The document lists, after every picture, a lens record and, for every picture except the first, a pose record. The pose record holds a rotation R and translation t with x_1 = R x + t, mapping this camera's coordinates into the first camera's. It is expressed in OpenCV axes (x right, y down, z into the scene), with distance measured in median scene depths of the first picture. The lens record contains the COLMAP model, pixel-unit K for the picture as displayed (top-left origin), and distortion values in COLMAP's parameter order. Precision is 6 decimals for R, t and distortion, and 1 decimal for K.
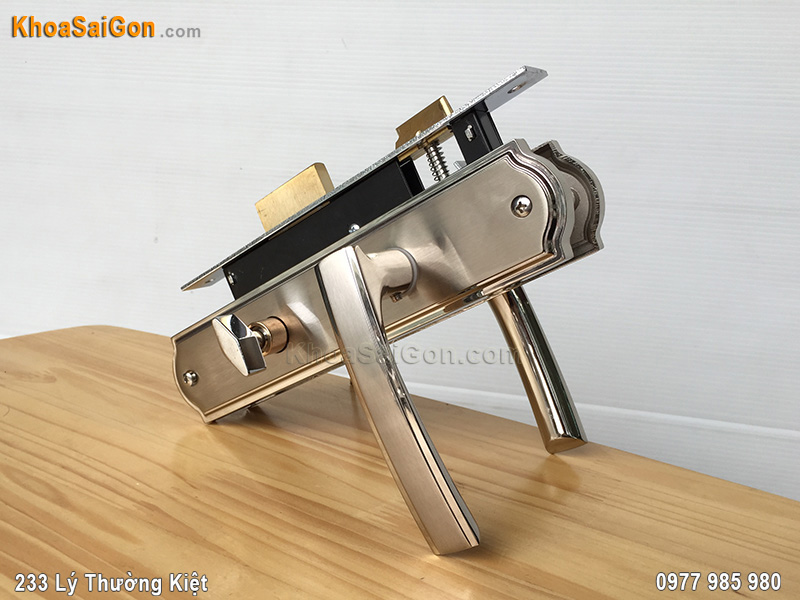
lens RADIAL K [[788.4, 0, 400.0], [0, 788.4, 300.0], [0, 0, 1]] dist [0.002668, -0.000571]
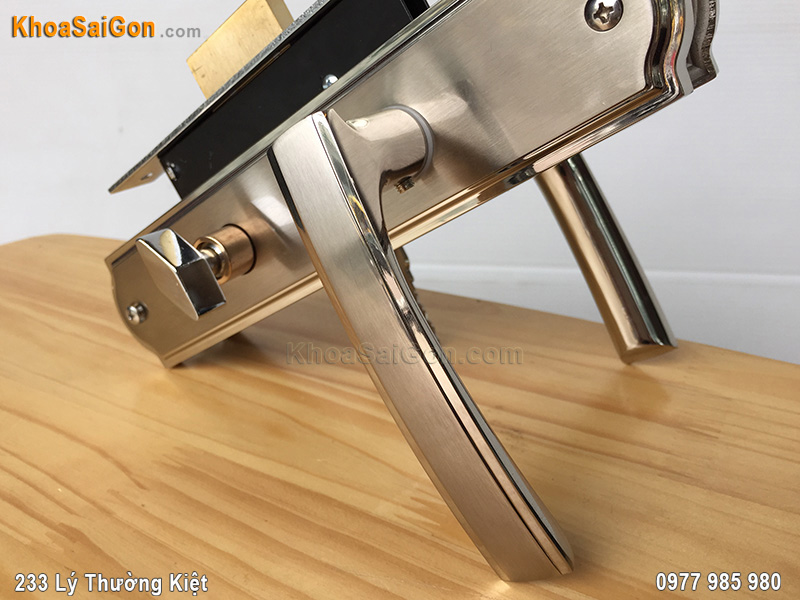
lens RADIAL K [[788.4, 0, 400.0], [0, 788.4, 300.0], [0, 0, 1]] dist [0.002668, -0.000571]
pose [[0.995219, -0.095405, -0.020885, -0.003030], [0.097601, 0.979258, 0.177562, -0.022708], [0.003511, -0.178751, 0.983888, 0.314144]]
